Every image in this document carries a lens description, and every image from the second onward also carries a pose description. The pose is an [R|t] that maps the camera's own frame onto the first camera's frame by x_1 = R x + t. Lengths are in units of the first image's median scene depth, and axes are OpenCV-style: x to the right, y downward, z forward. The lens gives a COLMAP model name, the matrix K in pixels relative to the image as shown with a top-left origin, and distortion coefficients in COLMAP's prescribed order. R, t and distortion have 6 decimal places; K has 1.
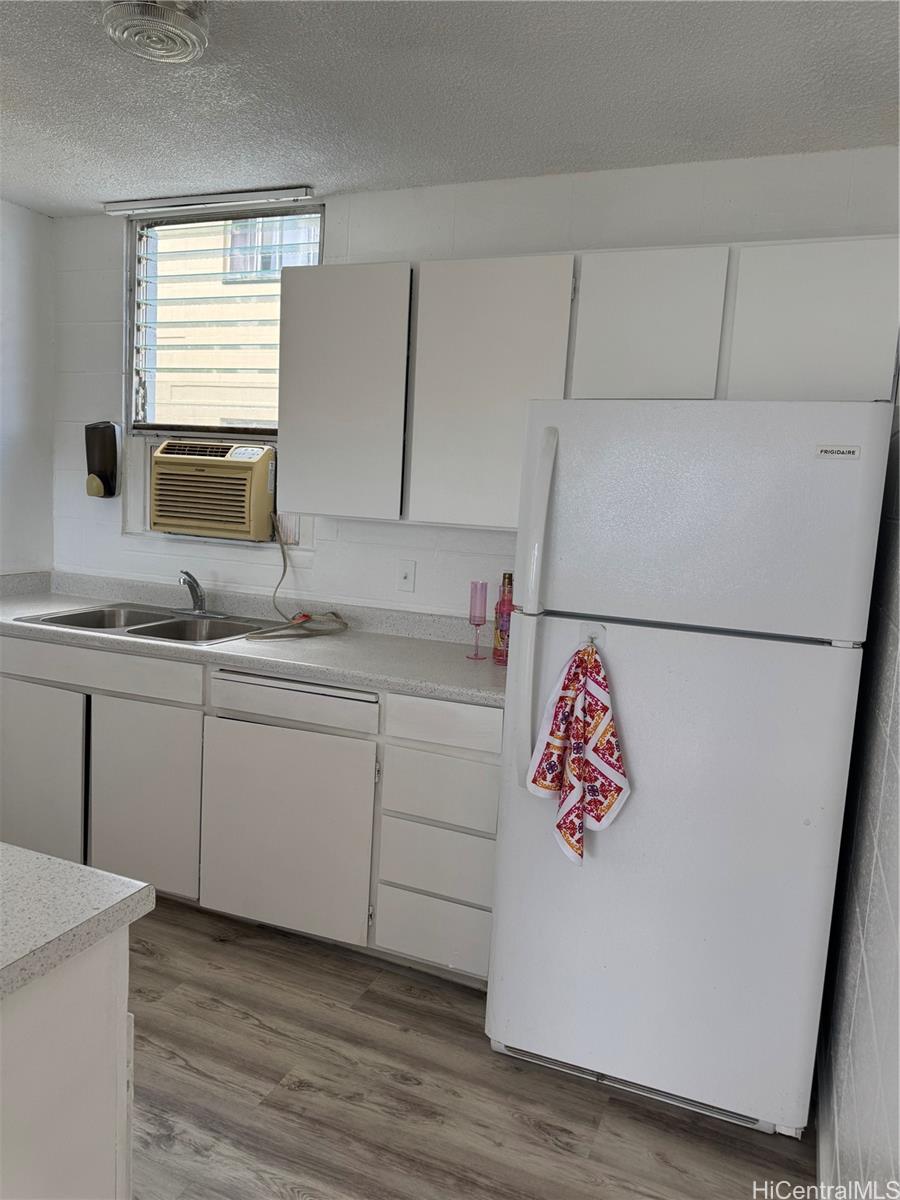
lens RADIAL K [[832.2, 0, 450.0], [0, 832.2, 600.0], [0, 0, 1]] dist [0.101562, -0.136840]
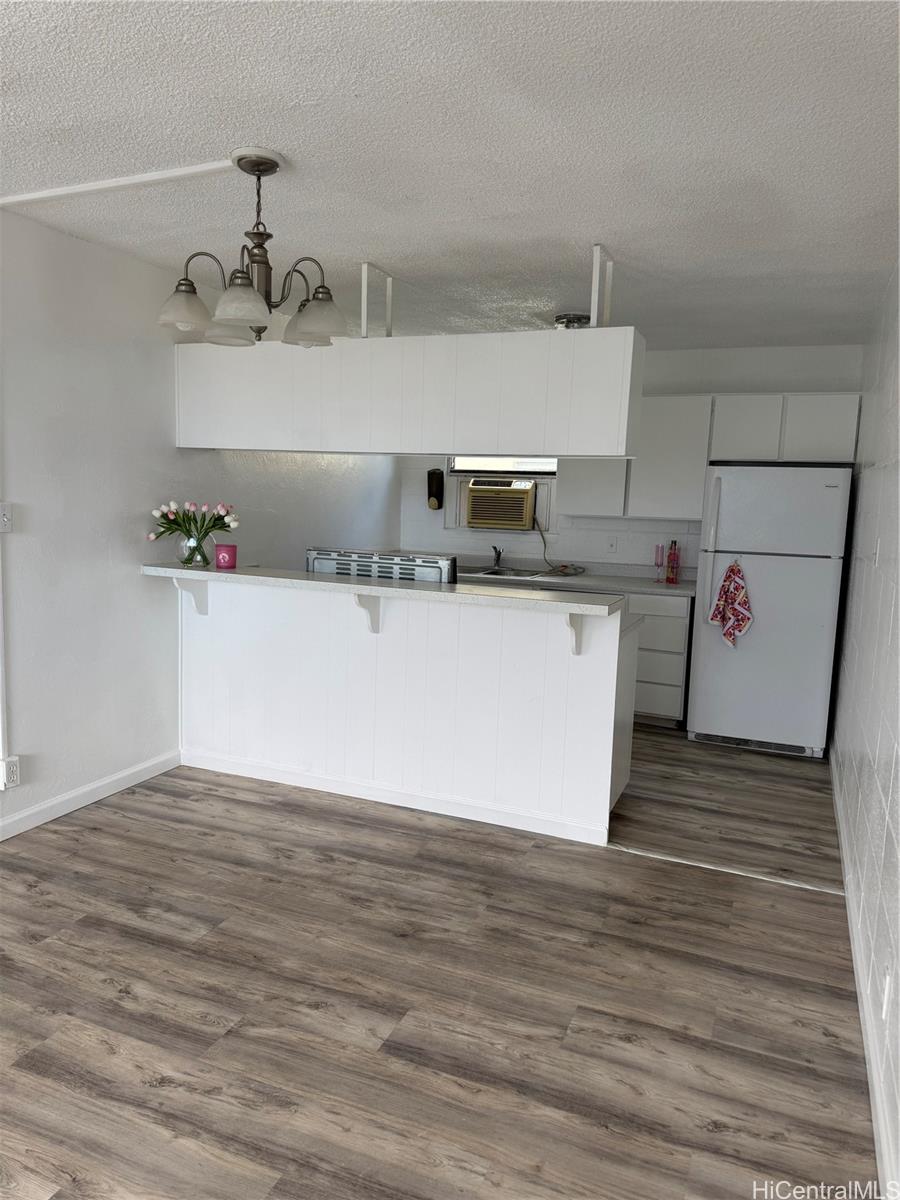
lens RADIAL K [[824.1, 0, 450.0], [0, 824.1, 600.0], [0, 0, 1]] dist [0.110202, -0.214134]
pose [[0.999597, -0.024215, -0.014807, -0.453241], [0.024252, 0.999703, 0.002314, 0.095221], [0.014746, -0.002673, 0.999888, -1.050515]]
